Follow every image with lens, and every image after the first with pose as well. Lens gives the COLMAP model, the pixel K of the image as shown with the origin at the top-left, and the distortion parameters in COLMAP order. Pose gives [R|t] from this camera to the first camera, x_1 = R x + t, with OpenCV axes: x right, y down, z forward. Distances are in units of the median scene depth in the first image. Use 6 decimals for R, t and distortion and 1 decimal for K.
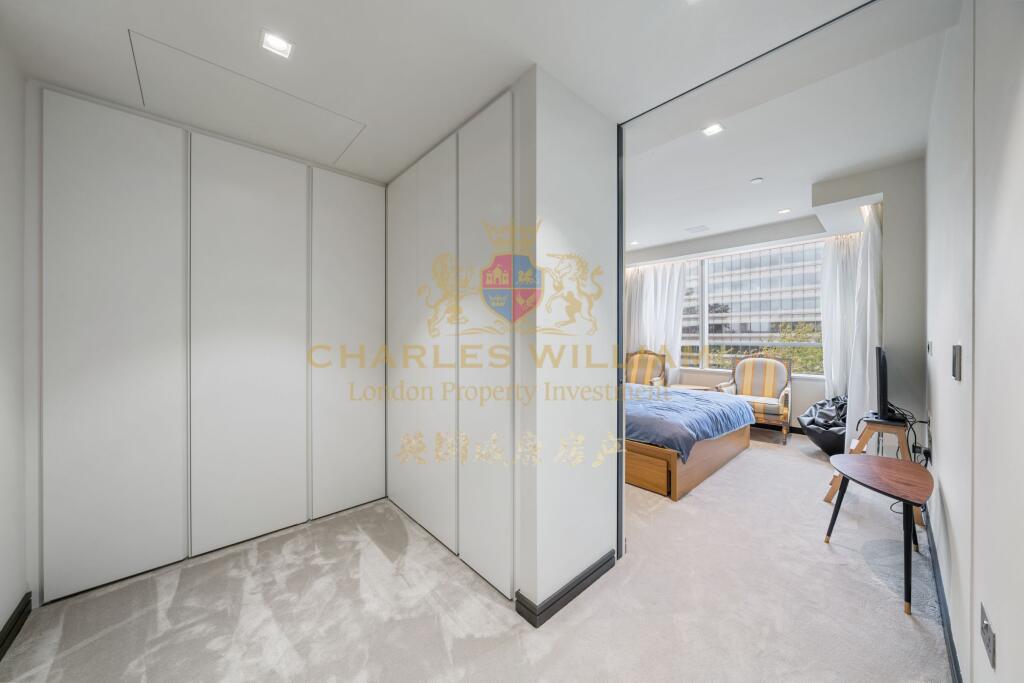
lens RADIAL K [[350.3, 0, 510.2], [0, 350.3, 339.7], [0, 0, 1]] dist [0.000008, 0.000029]
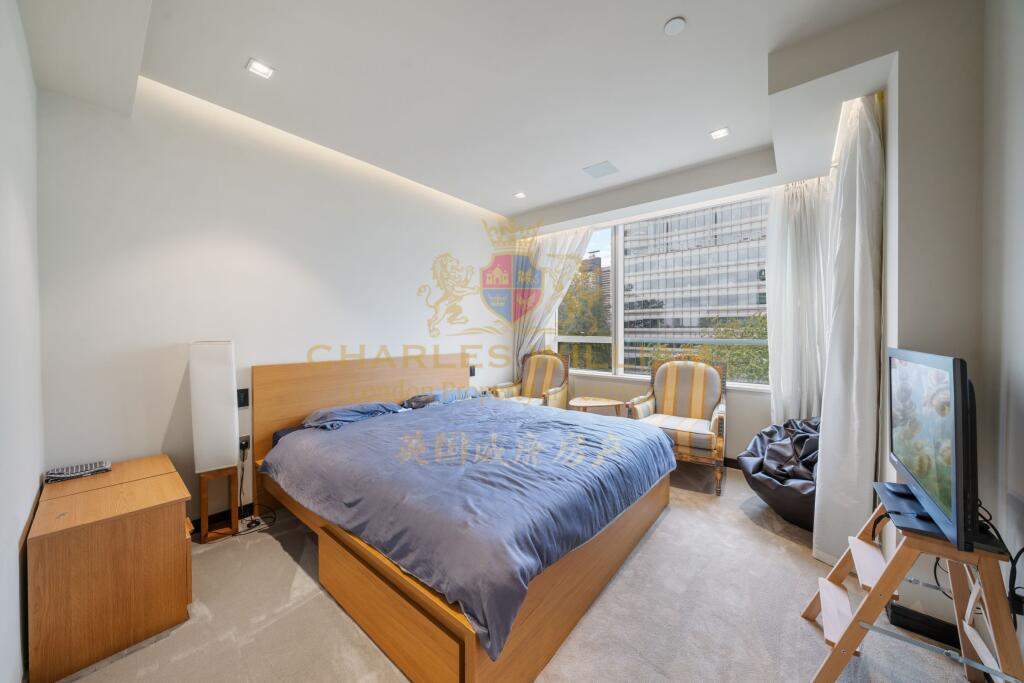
lens RADIAL K [[350.3, 0, 512.5], [0, 350.3, 337.1], [0, 0, 1]] dist [0.000008, 0.000029]
pose [[0.988985, -0.002941, 0.147988, 0.281776], [0.001778, 0.999967, 0.007990, -0.002935], [-0.148006, -0.007638, 0.988957, 0.378372]]
